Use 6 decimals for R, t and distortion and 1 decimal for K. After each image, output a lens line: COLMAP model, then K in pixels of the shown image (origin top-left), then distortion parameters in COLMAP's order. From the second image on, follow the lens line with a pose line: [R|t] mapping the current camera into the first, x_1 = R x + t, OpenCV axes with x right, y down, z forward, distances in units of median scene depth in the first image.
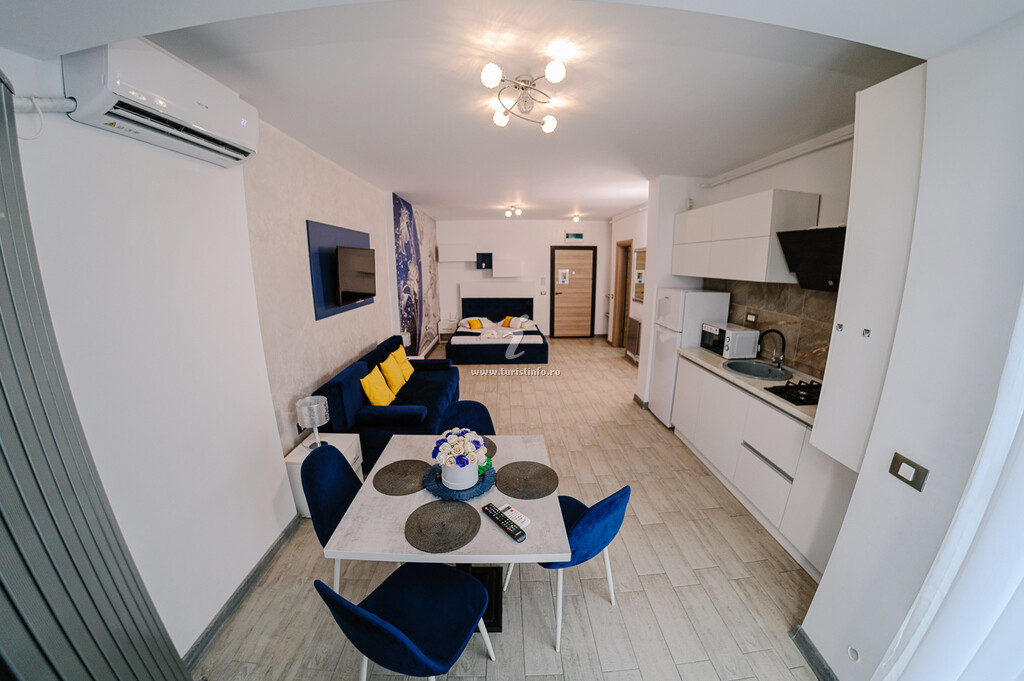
lens RADIAL K [[343.9, 0, 516.5], [0, 343.9, 340.0], [0, 0, 1]] dist [-0.109437, 0.015103]
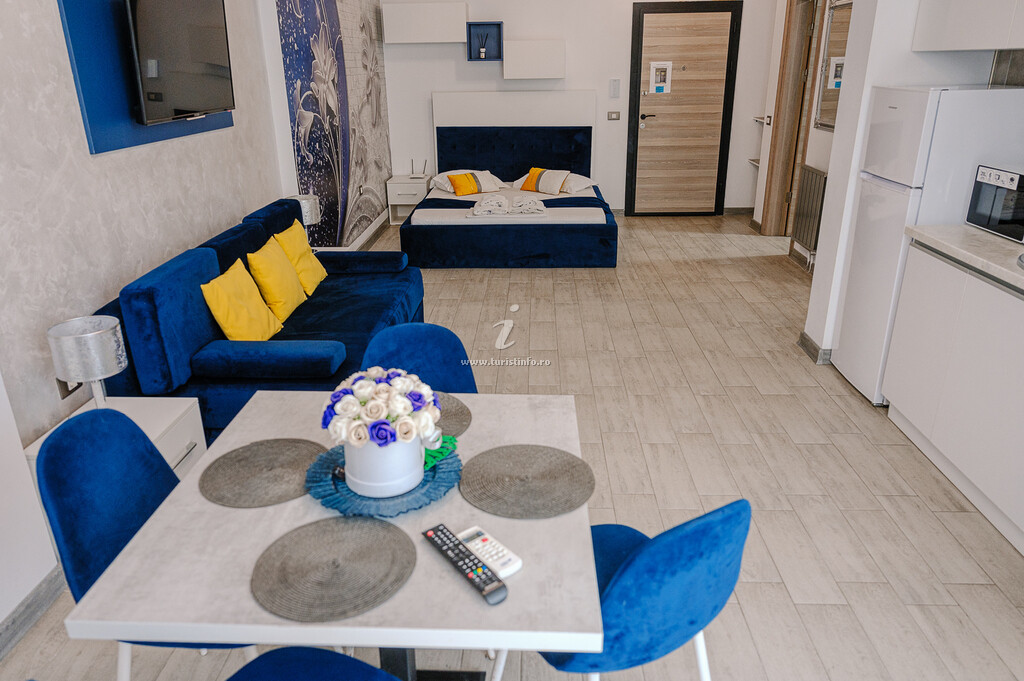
lens RADIAL K [[713.3, 0, 515.7], [0, 713.3, 334.5], [0, 0, 1]] dist [0.026518, -0.001644]
pose [[0.997713, 0.014996, -0.065906, 0.039092], [-0.005307, 0.989447, 0.144796, 0.035739], [0.067382, -0.144115, 0.987264, 0.026461]]
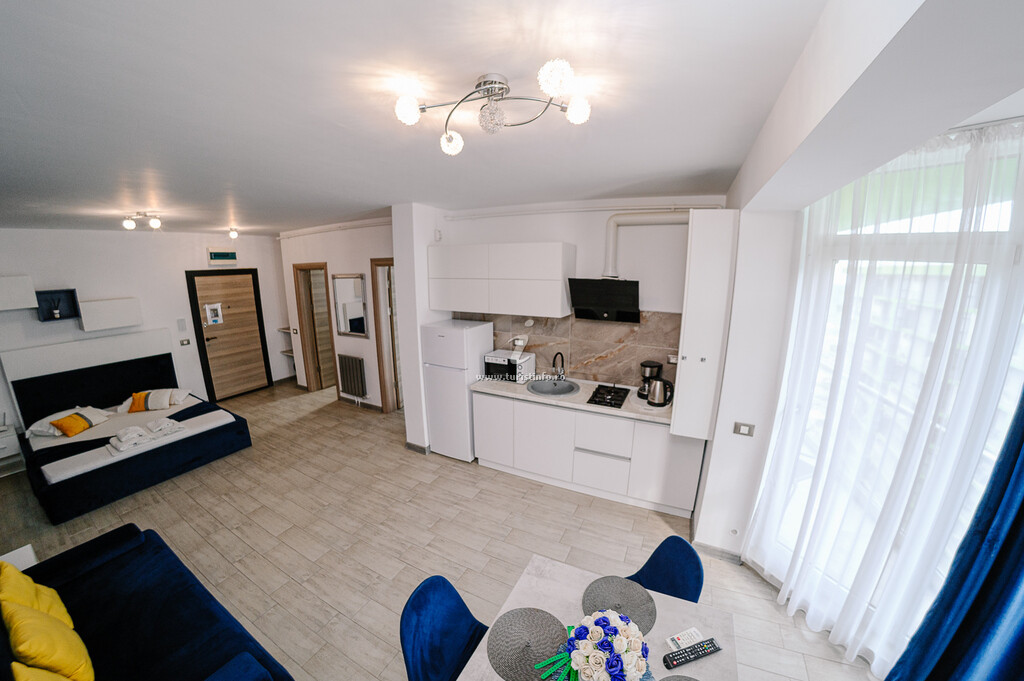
lens RADIAL K [[343.9, 0, 516.5], [0, 343.9, 340.0], [0, 0, 1]] dist [-0.109437, 0.015103]
pose [[0.469846, -0.176721, 0.864878, -0.342325], [0.189982, 0.977040, 0.096431, -0.195529], [-0.862062, 0.119003, 0.492632, 0.398458]]
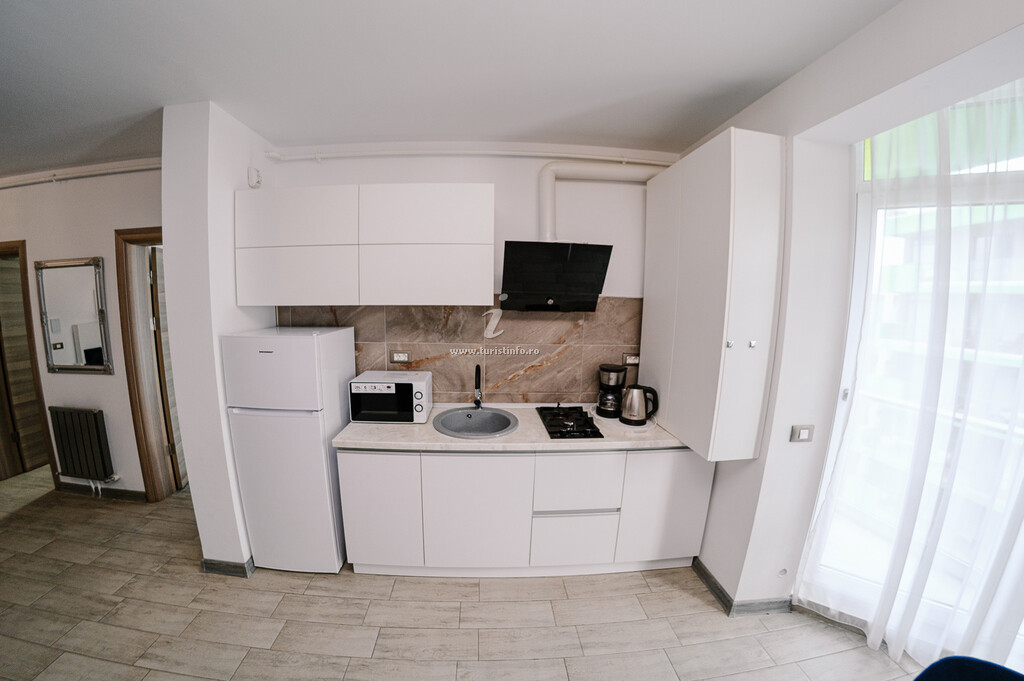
lens RADIAL K [[352.8, 0, 498.1], [0, 352.8, 335.3], [0, 0, 1]] dist [-0.110252, 0.015317]
pose [[0.021447, -0.115938, 0.993025, -0.046833], [0.208040, 0.972029, 0.108994, -0.154426], [-0.977885, 0.204252, 0.044967, 0.739294]]
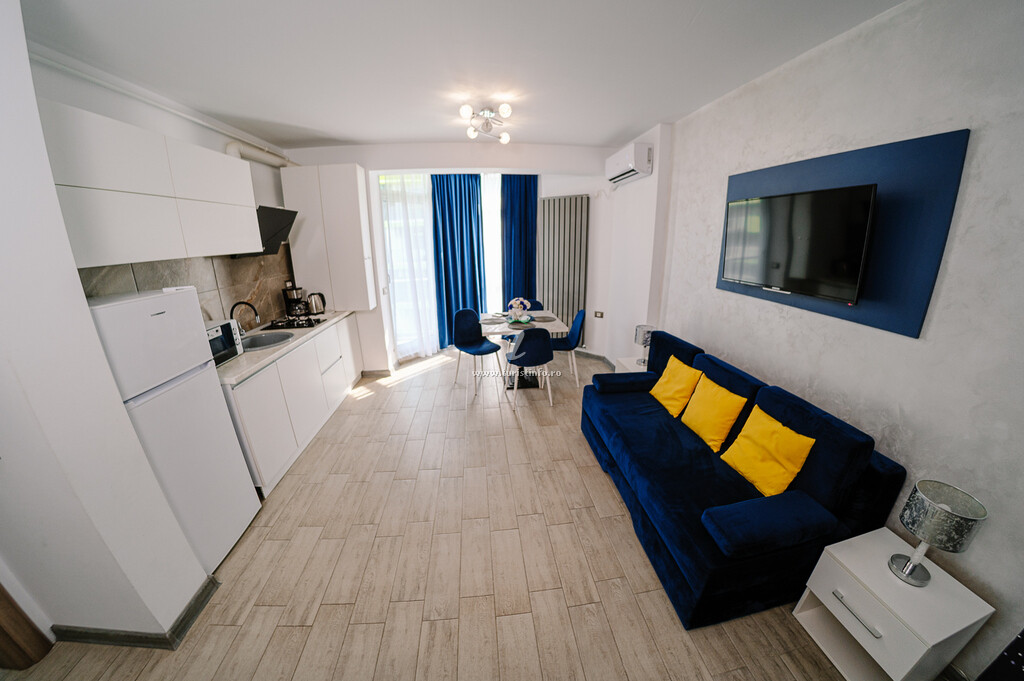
lens RADIAL K [[343.9, 0, 516.5], [0, 343.9, 340.0], [0, 0, 1]] dist [-0.109437, 0.015103]
pose [[-0.996841, 0.035284, -0.071149, 0.018094], [-0.003878, 0.873188, 0.487368, -0.337008], [0.079323, 0.486104, -0.870293, 1.629723]]
